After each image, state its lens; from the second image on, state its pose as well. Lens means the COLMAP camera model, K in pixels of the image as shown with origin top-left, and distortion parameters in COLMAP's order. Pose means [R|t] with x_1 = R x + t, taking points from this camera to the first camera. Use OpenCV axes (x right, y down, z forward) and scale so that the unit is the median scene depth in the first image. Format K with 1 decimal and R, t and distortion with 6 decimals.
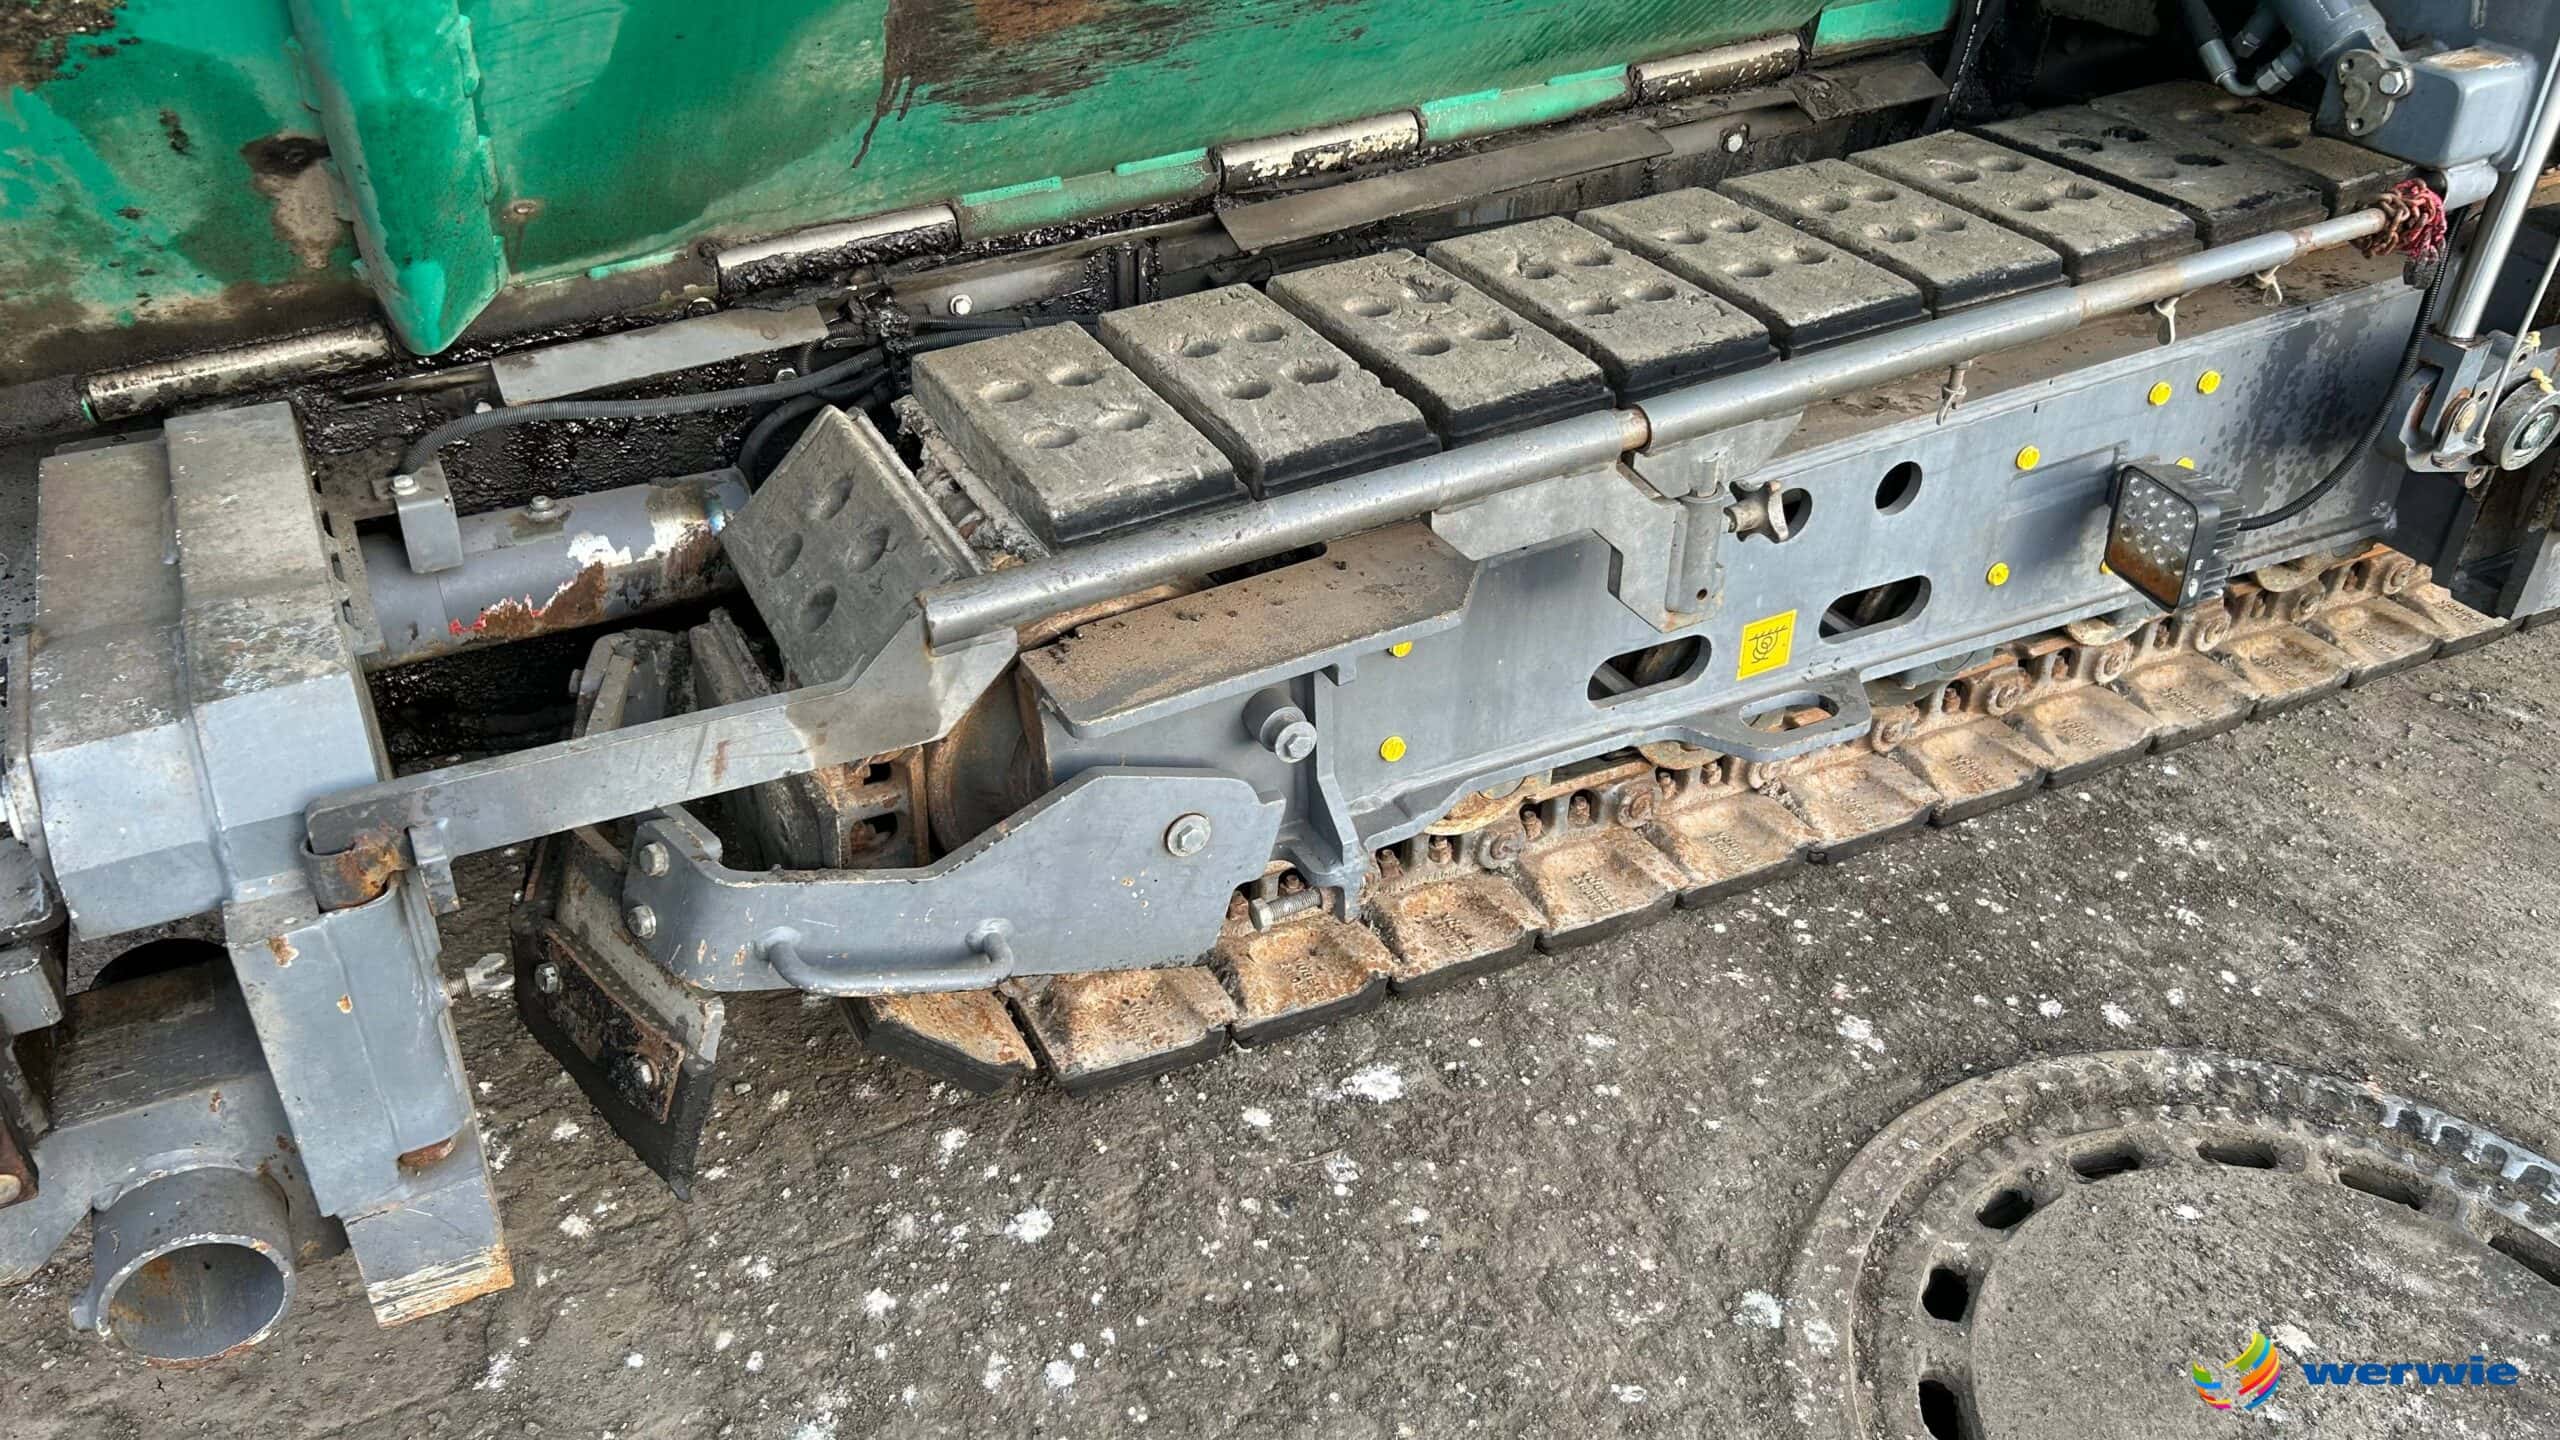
lens RADIAL K [[1833.6, 0, 1358.3], [0, 1833.6, 703.0], [0, 0, 1]] dist [-0.002209, -0.003847]
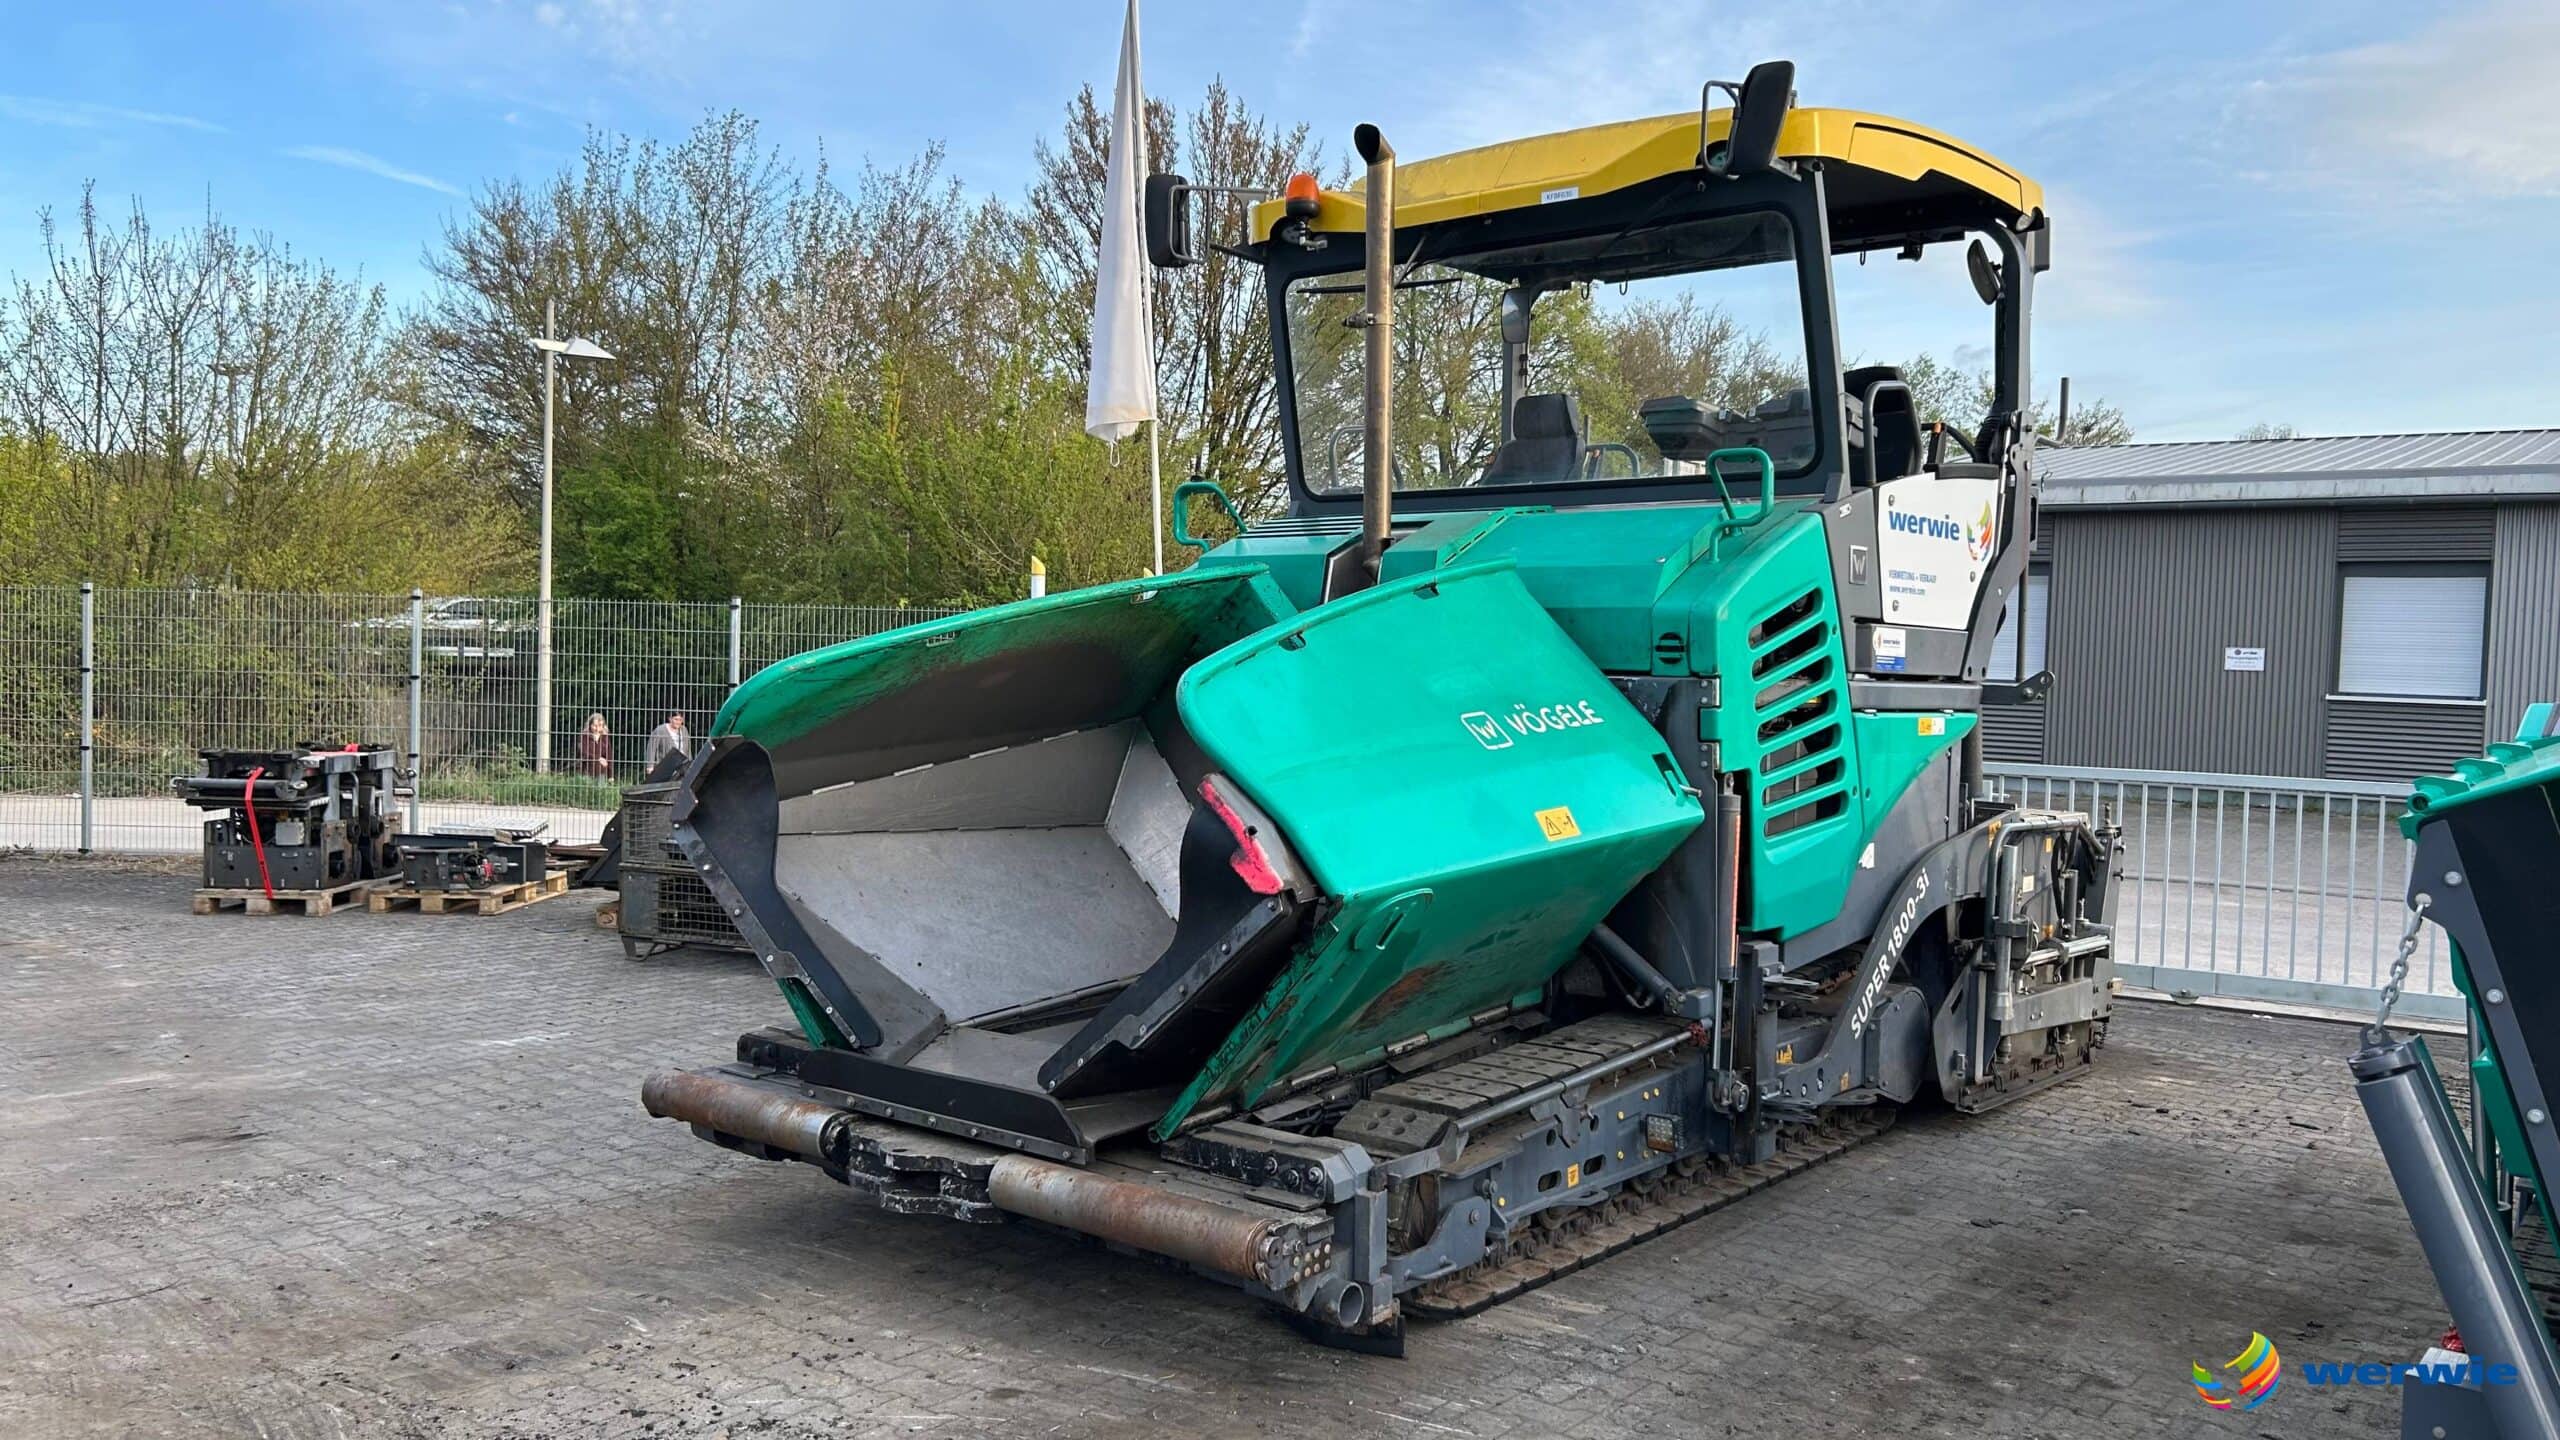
lens RADIAL K [[2310.5, 0, 1274.3], [0, 2310.5, 625.6], [0, 0, 1]] dist [0.094762, -0.001780]
pose [[0.907476, -0.006629, 0.420051, -1.975988], [0.233552, 0.839081, -0.491322, 1.051341], [-0.349200, 0.543967, 0.762994, -2.490974]]
